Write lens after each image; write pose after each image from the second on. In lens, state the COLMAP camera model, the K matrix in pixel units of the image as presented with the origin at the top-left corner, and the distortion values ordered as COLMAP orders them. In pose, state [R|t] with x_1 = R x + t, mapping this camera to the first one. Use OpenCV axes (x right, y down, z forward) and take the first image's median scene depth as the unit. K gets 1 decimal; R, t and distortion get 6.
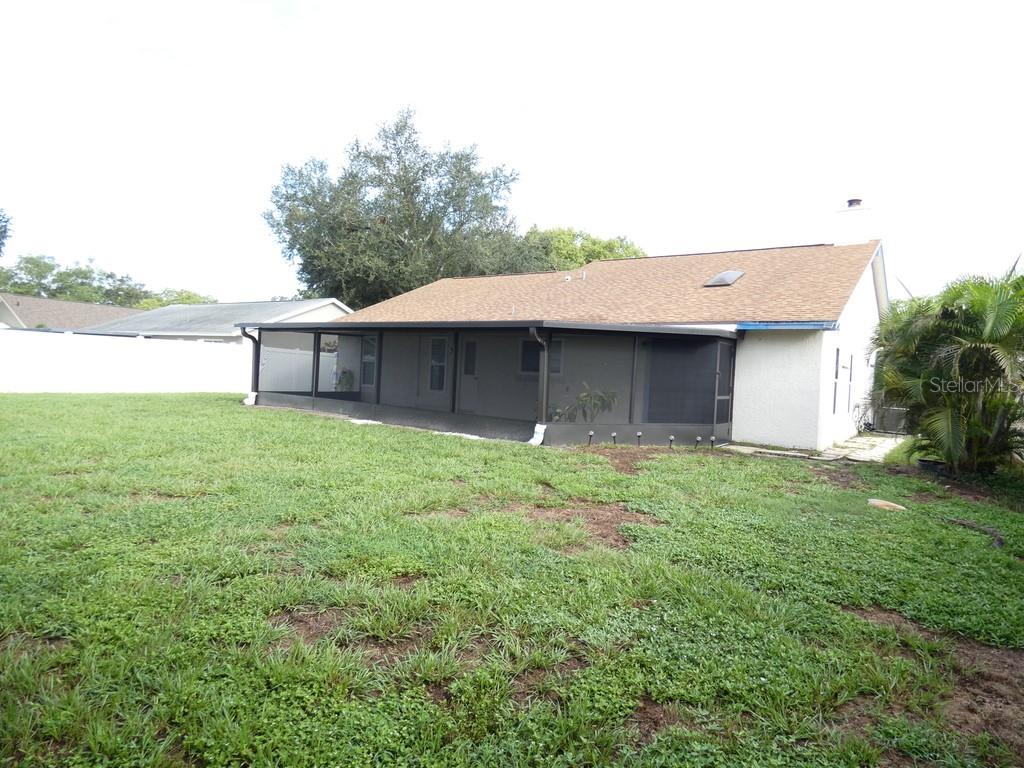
lens RADIAL K [[621.1, 0, 512.0], [0, 621.1, 384.0], [0, 0, 1]] dist [-0.003154, 0.004251]
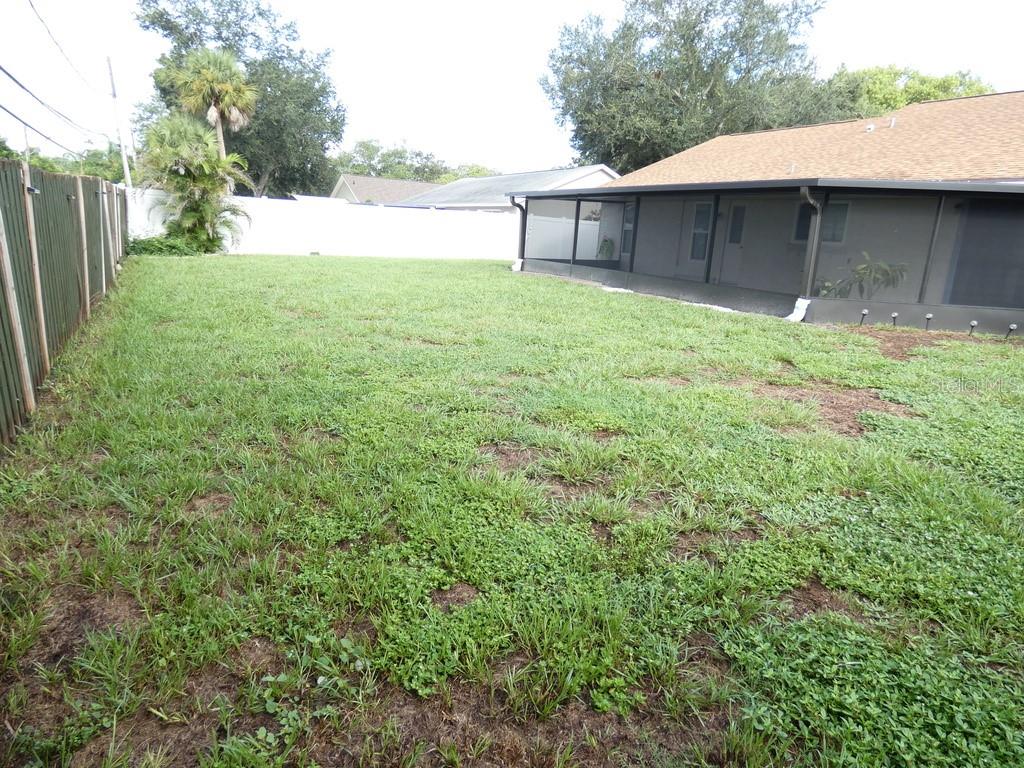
lens RADIAL K [[613.3, 0, 505.1], [0, 613.3, 384.5], [0, 0, 1]] dist [0.003626, -0.034440]
pose [[0.903070, 0.101856, -0.417241, 0.039061], [-0.013713, 0.977815, 0.209022, 0.006311], [0.429274, -0.183040, 0.884432, 0.006745]]
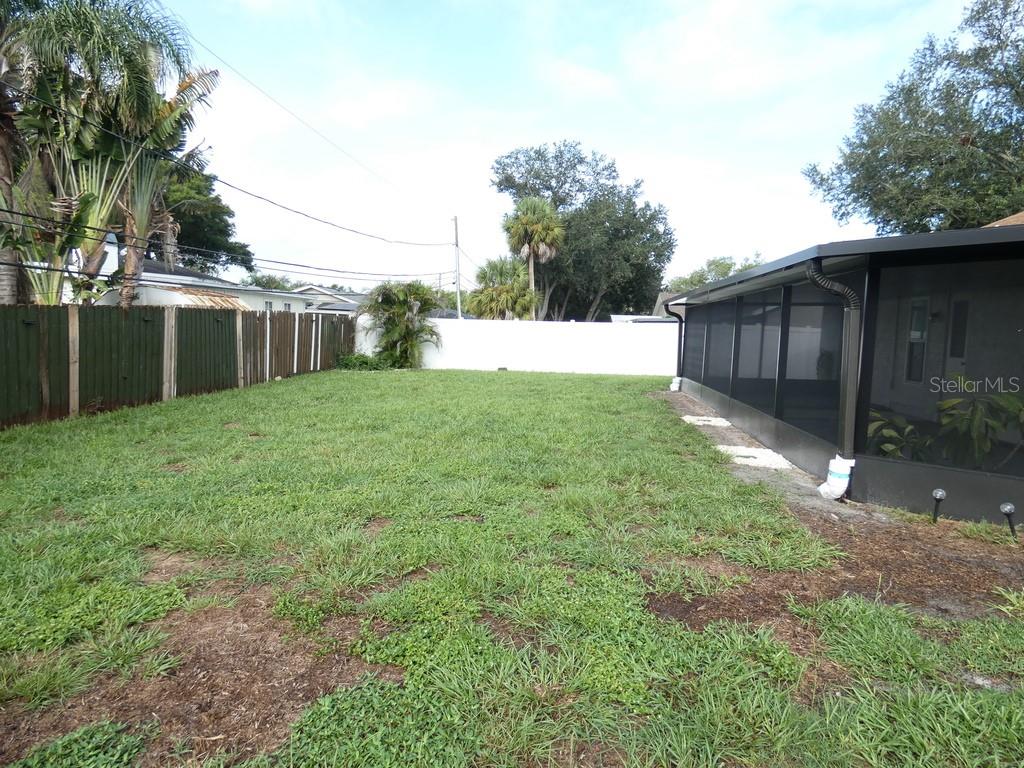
lens RADIAL K [[599.1, 0, 515.0], [0, 599.1, 385.8], [0, 0, 1]] dist [-0.002327, -0.001067]
pose [[0.481211, 0.041300, -0.875631, 0.335433], [-0.014405, 0.999127, 0.039208, -0.006167], [0.876486, -0.006253, 0.481386, 0.538857]]
